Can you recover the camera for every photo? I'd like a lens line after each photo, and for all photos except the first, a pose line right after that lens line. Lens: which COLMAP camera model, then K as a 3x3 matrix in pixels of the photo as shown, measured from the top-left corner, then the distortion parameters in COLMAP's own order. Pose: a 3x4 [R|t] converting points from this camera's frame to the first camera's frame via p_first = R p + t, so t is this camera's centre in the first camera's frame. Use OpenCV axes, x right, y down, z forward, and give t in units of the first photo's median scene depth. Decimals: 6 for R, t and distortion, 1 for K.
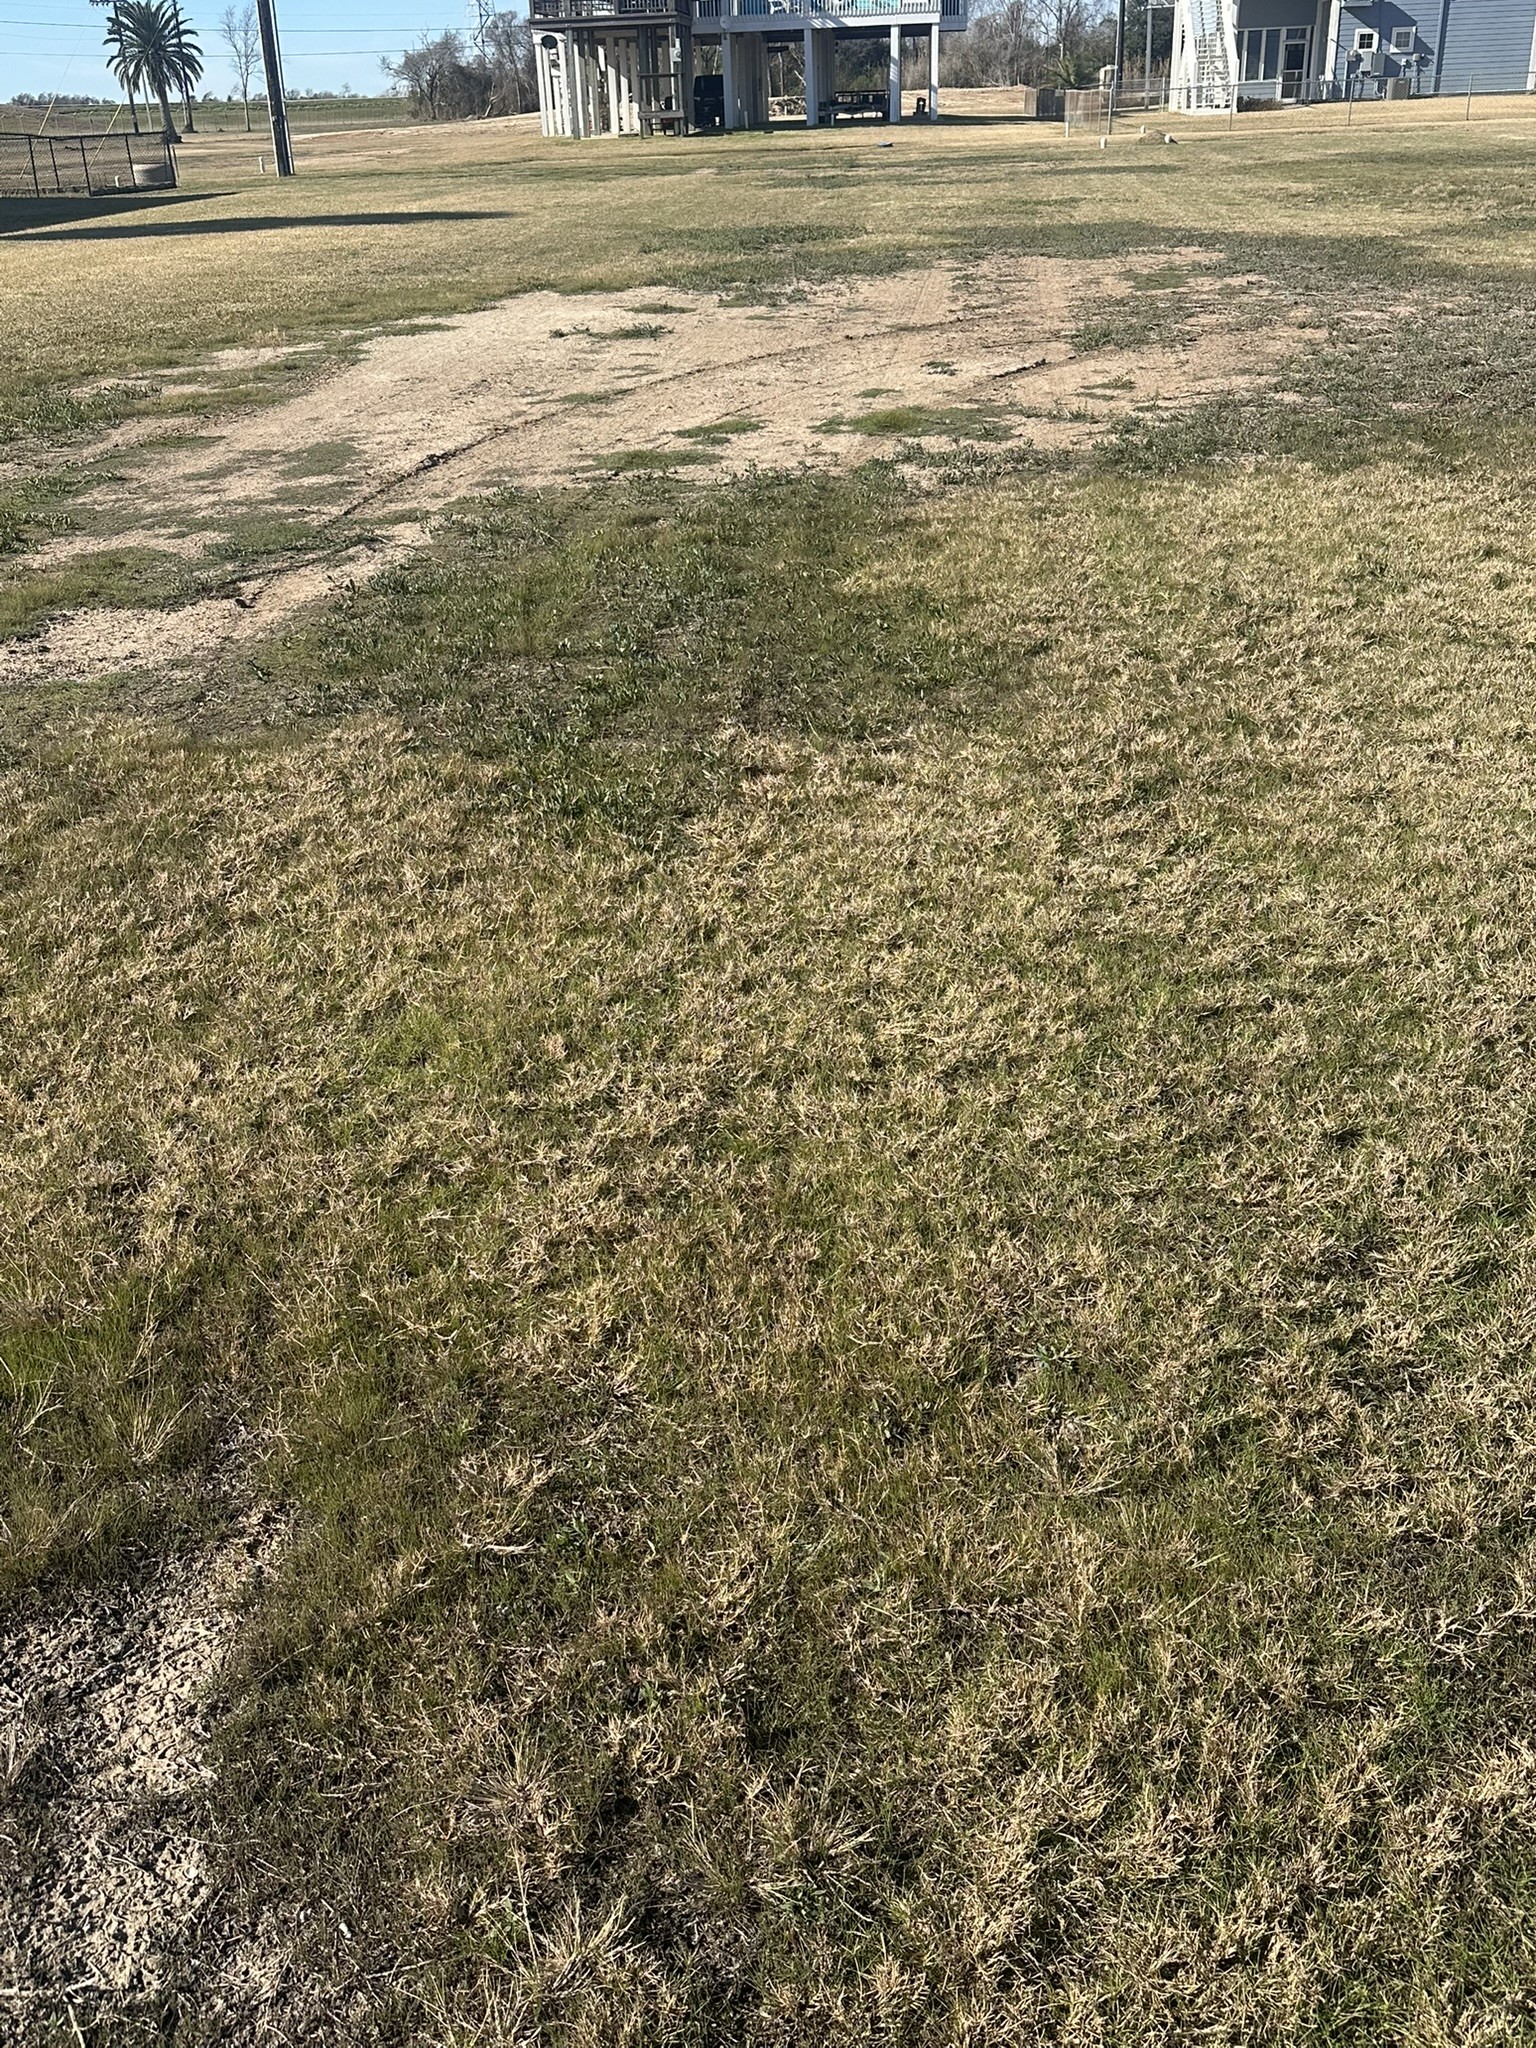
lens RADIAL K [[1777.2, 0, 768.0], [0, 1777.2, 1024.0], [0, 0, 1]] dist [0.147992, -0.273256]
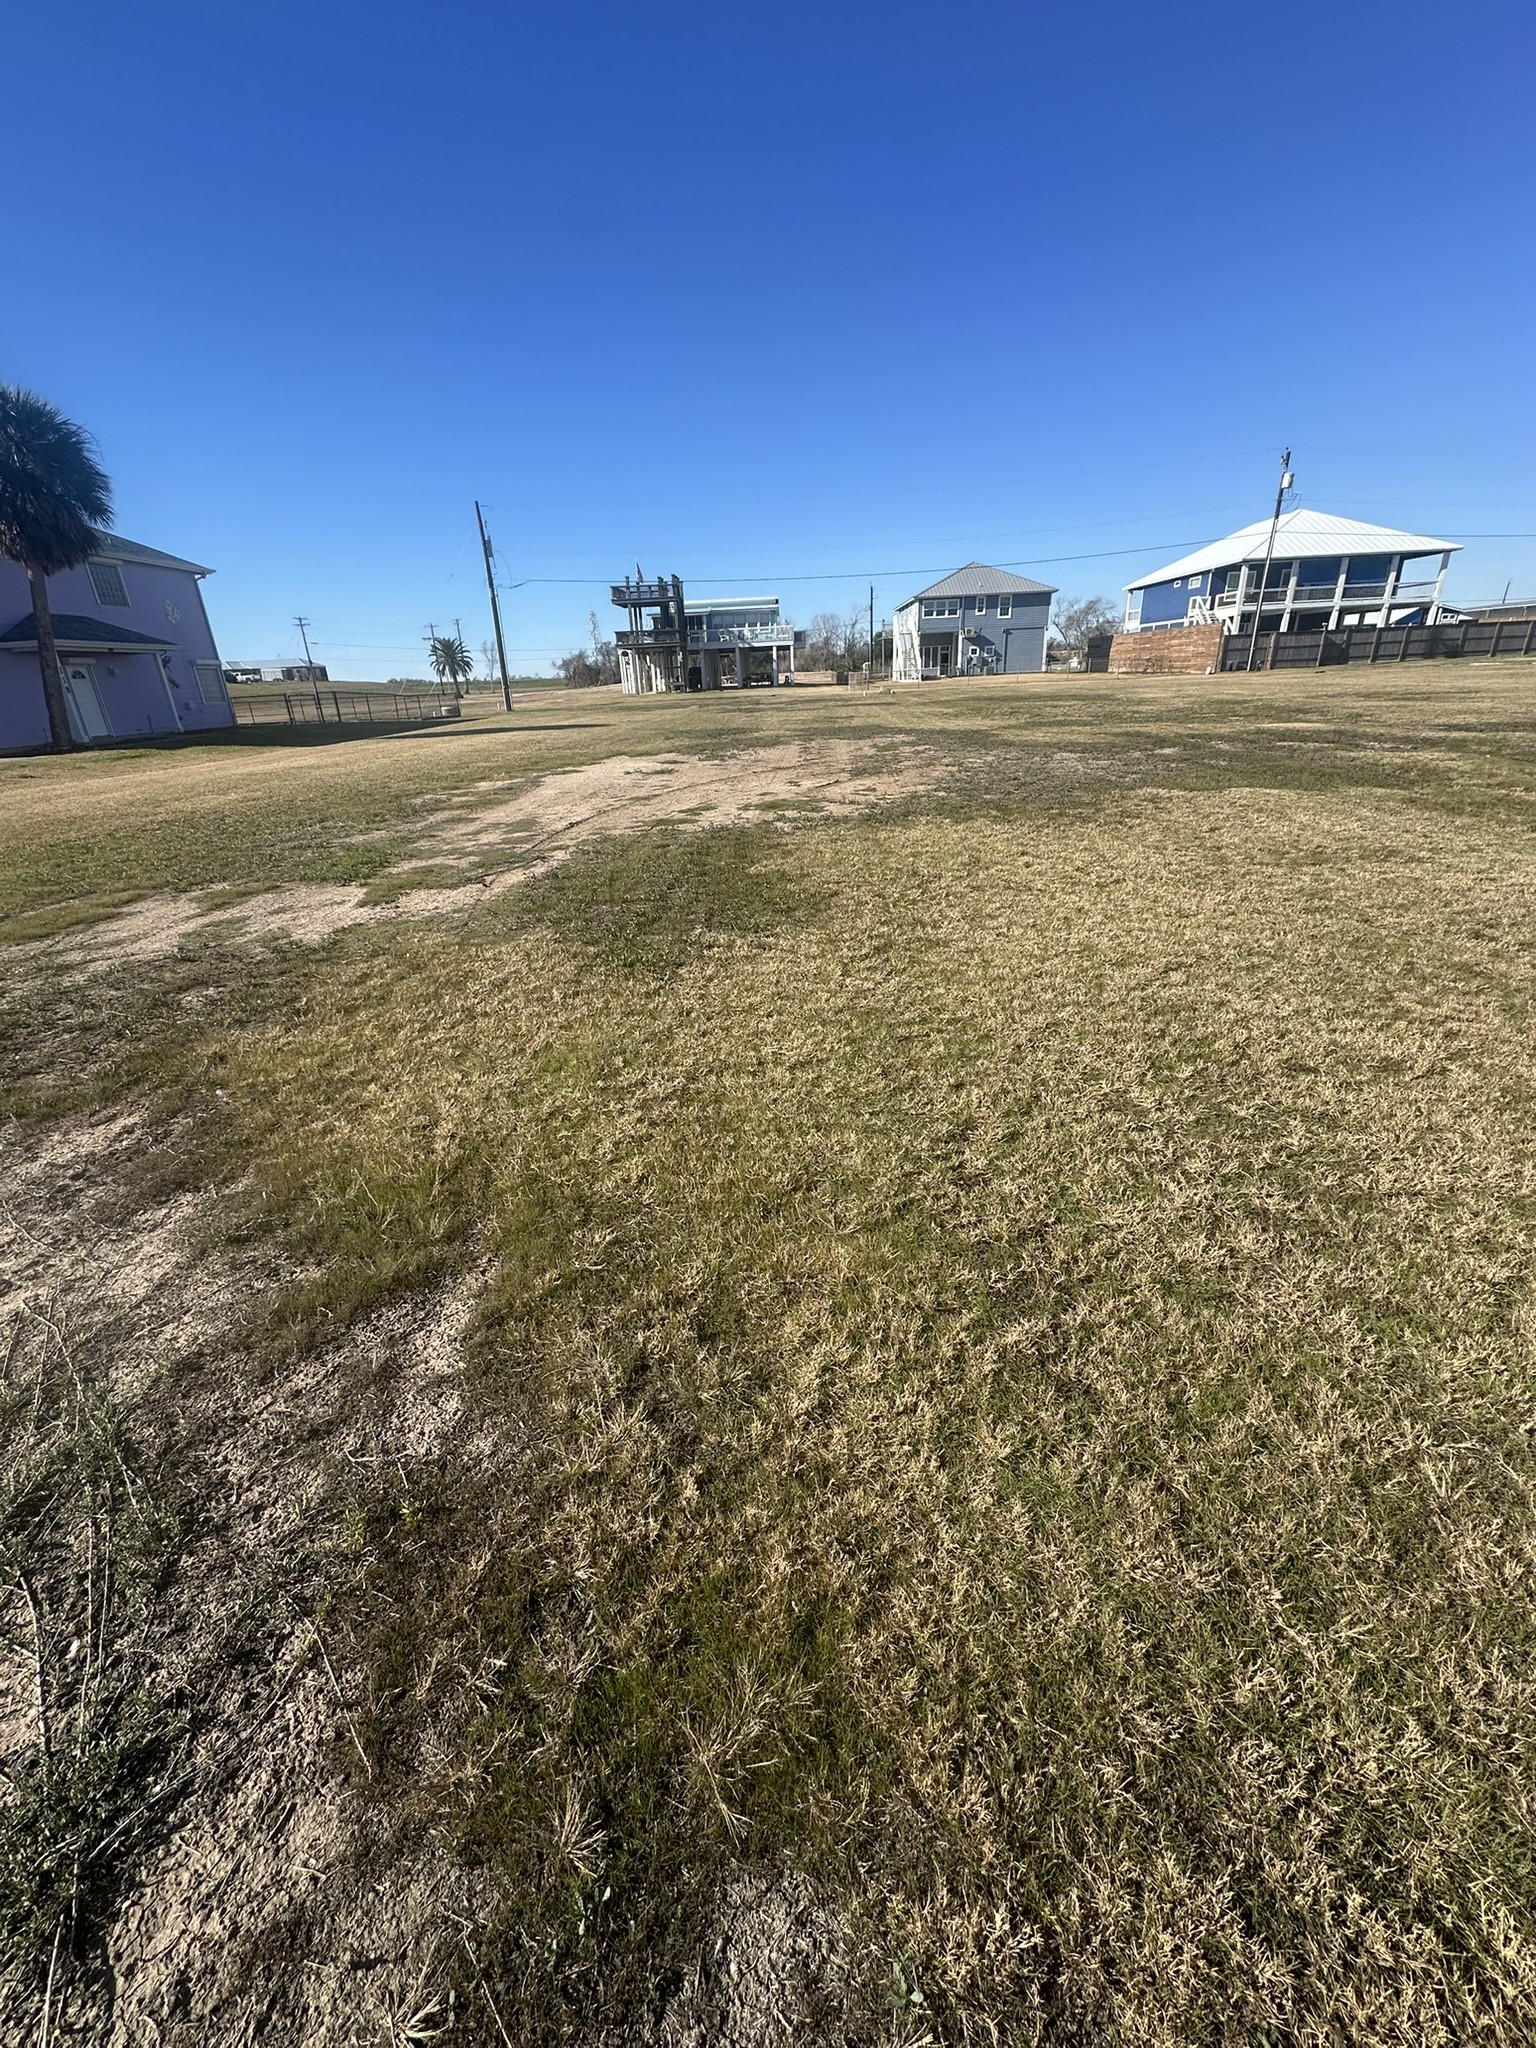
lens RADIAL K [[811.0, 0, 773.6], [0, 811.0, 1018.9], [0, 0, 1]] dist [-0.003463, -0.000013]
pose [[0.998247, -0.029058, 0.051560, 0.023854], [0.032750, 0.996847, -0.072273, 0.036938], [-0.049298, 0.073835, 0.996051, -0.037801]]
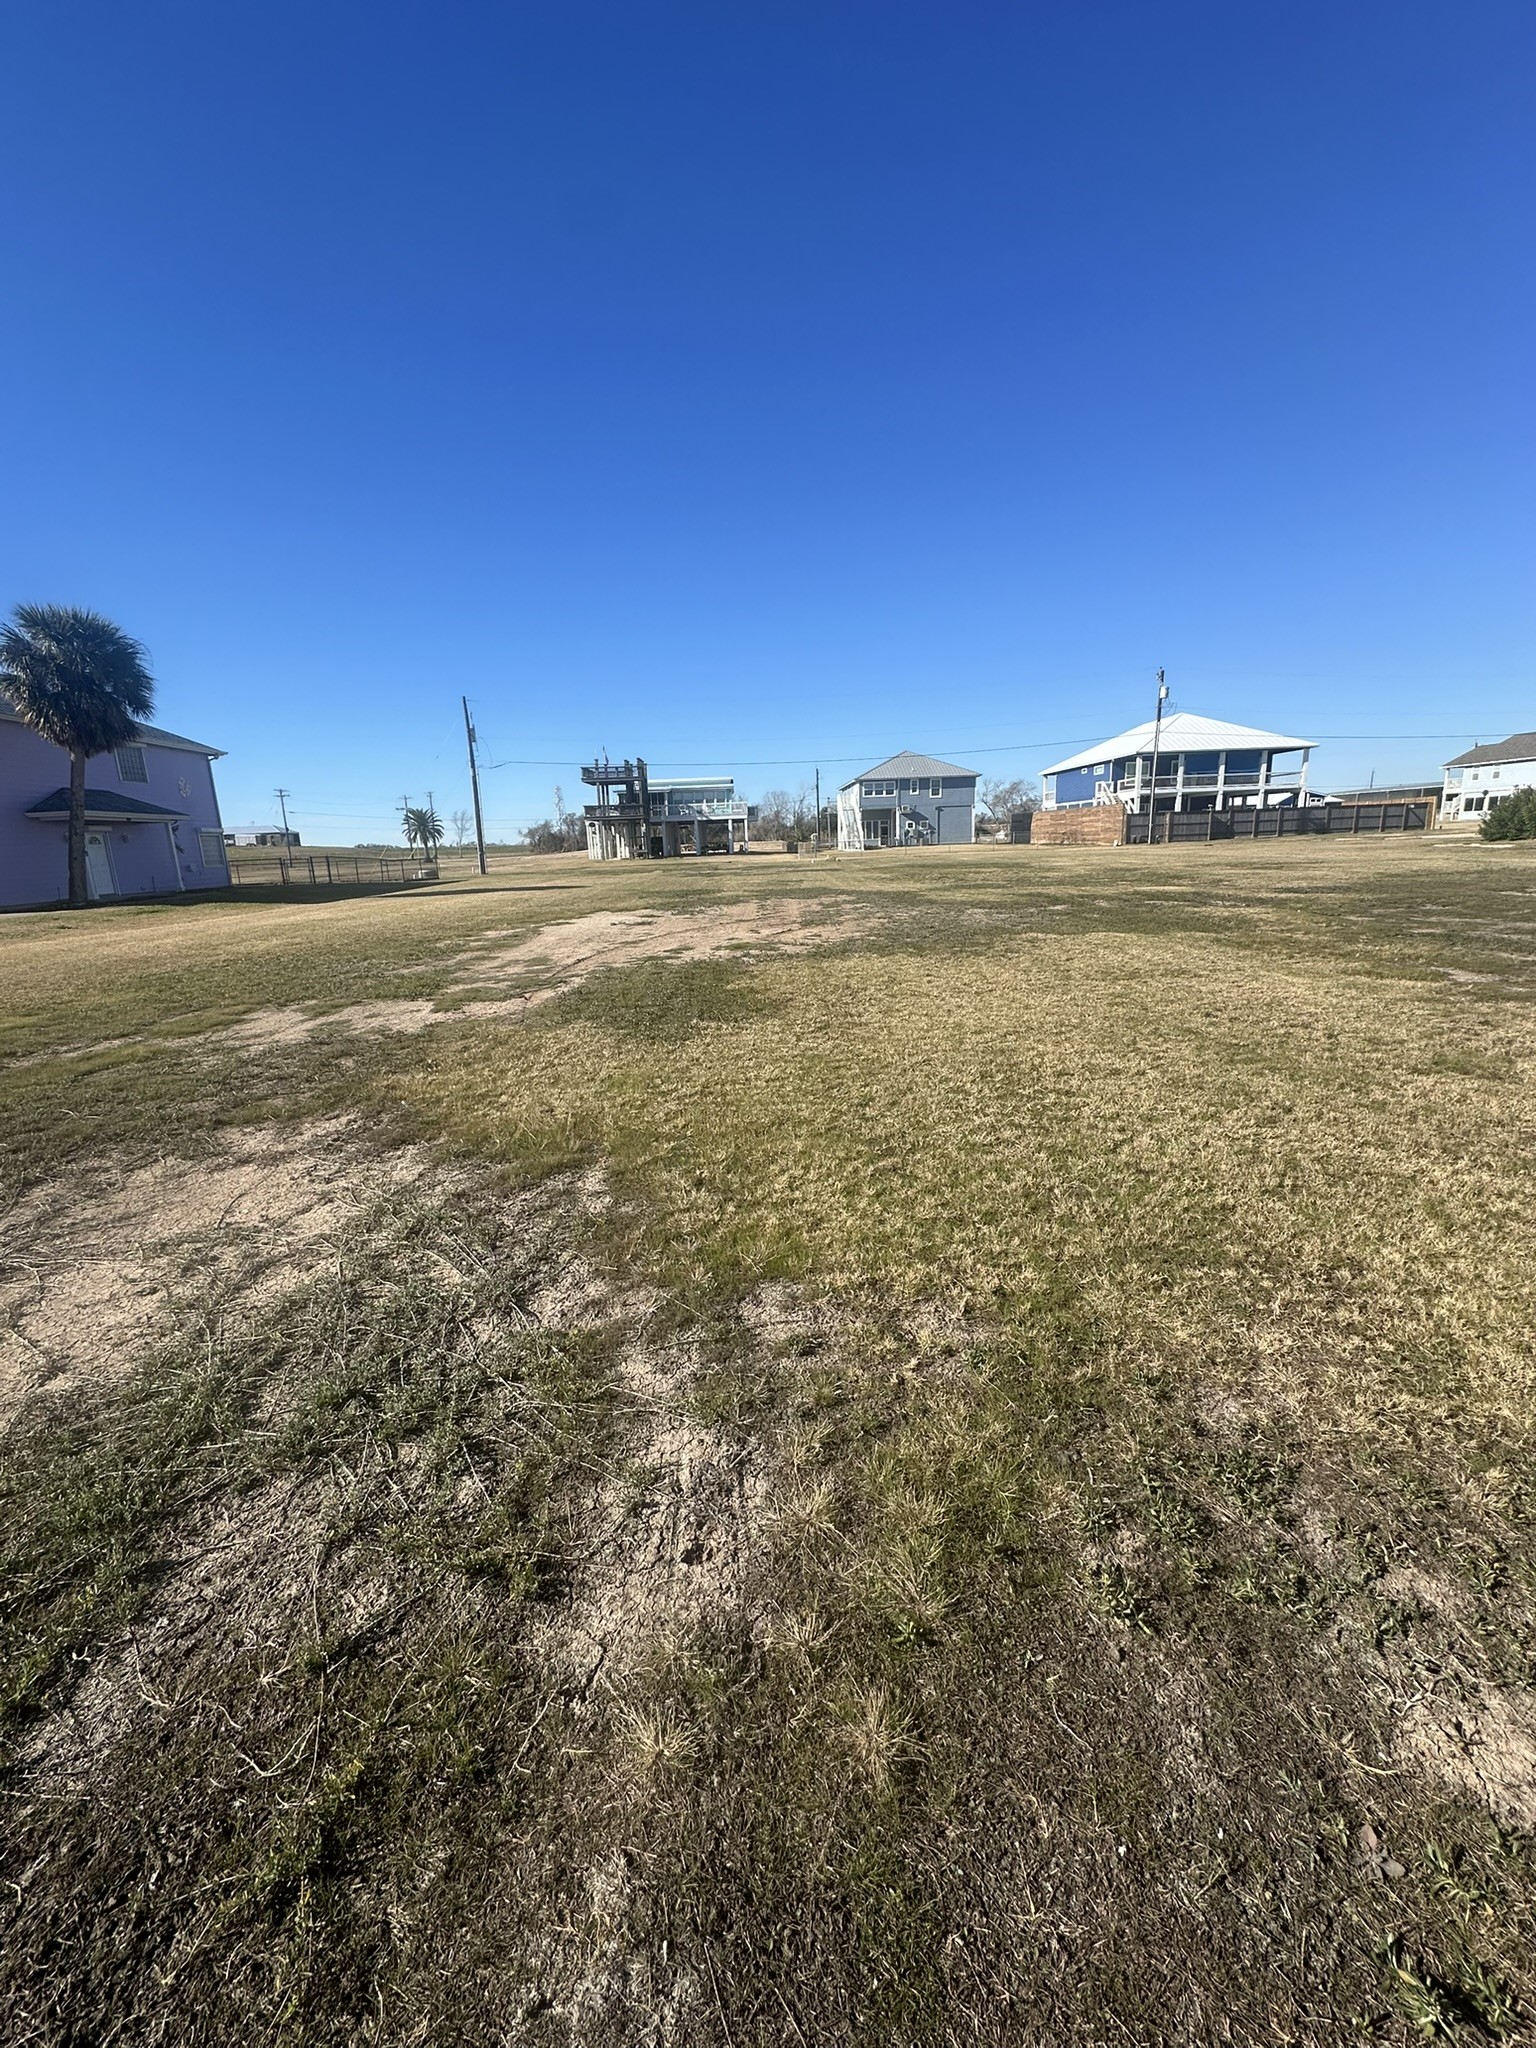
lens RADIAL K [[811.0, 0, 773.6], [0, 811.0, 1018.9], [0, 0, 1]] dist [-0.003463, -0.000013]
pose [[0.993474, -0.023964, 0.111514, -0.063522], [0.051939, 0.965481, -0.255243, 0.304517], [-0.101548, 0.259370, 0.960425, -0.605426]]
